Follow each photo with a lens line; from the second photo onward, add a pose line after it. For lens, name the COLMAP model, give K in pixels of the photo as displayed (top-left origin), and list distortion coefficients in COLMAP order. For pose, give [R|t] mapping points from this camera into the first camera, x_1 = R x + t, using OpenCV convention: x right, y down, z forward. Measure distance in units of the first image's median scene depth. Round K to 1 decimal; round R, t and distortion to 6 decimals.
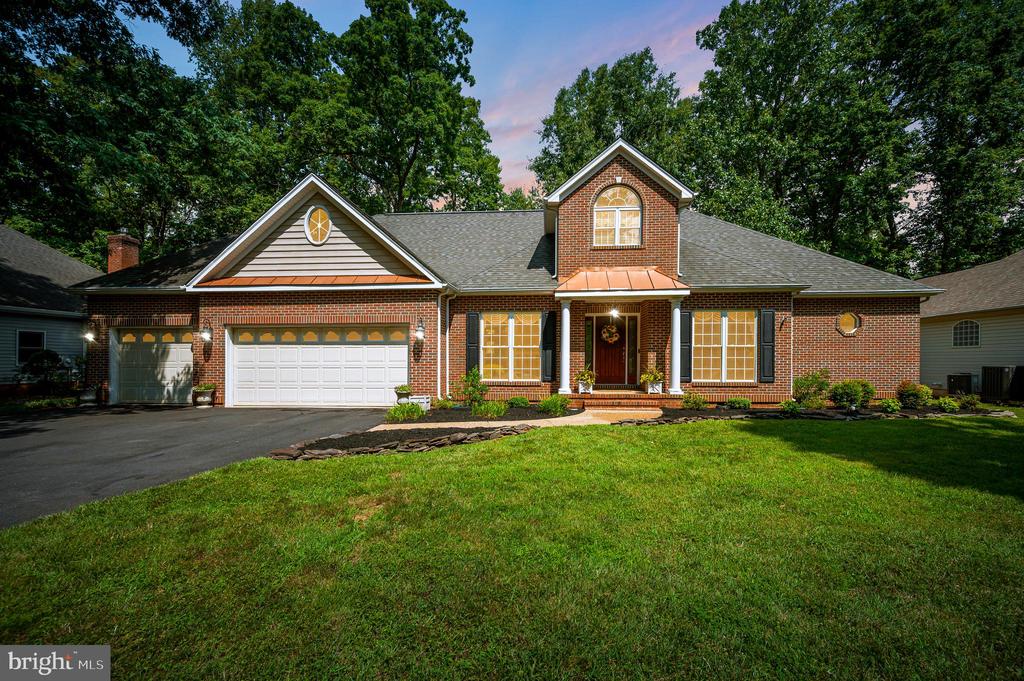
lens RADIAL K [[416.9, 0, 511.9], [0, 416.9, 360.6], [0, 0, 1]] dist [0.002129, 0.000400]
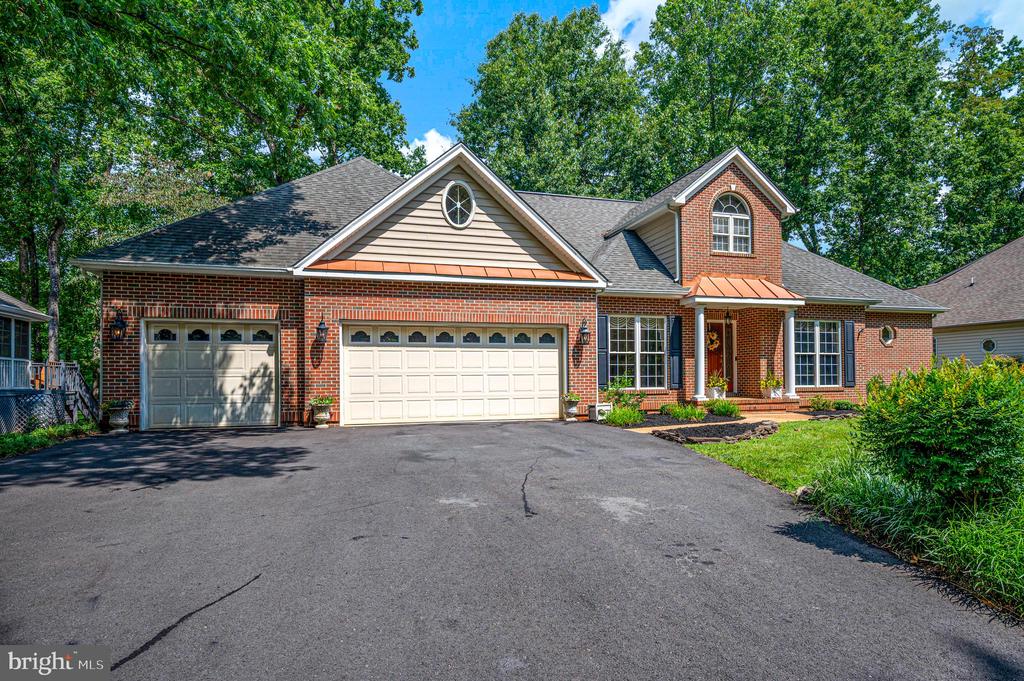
lens RADIAL K [[587.1, 0, 514.3], [0, 587.1, 373.0], [0, 0, 1]] dist [0.001360, 0.000891]
pose [[0.934437, -0.002859, 0.356118, -0.762823], [0.008305, 0.999871, -0.013766, 0.029215], [-0.356032, 0.015821, 0.934340, -0.131364]]
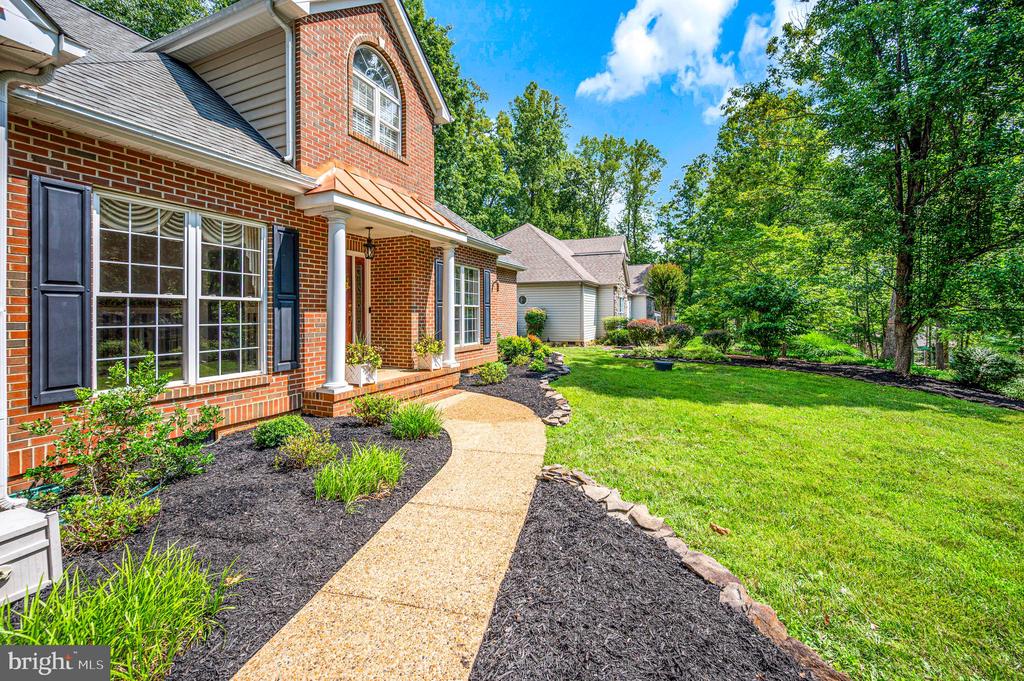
lens RADIAL K [[416.4, 0, 517.3], [0, 416.4, 311.6], [0, 0, 1]] dist [-0.000350, -0.000054]
pose [[0.329312, 0.004353, 0.944211, -0.287595], [0.005937, 0.999960, -0.006681, -0.016159], [-0.944202, 0.007806, 0.329273, 0.608584]]
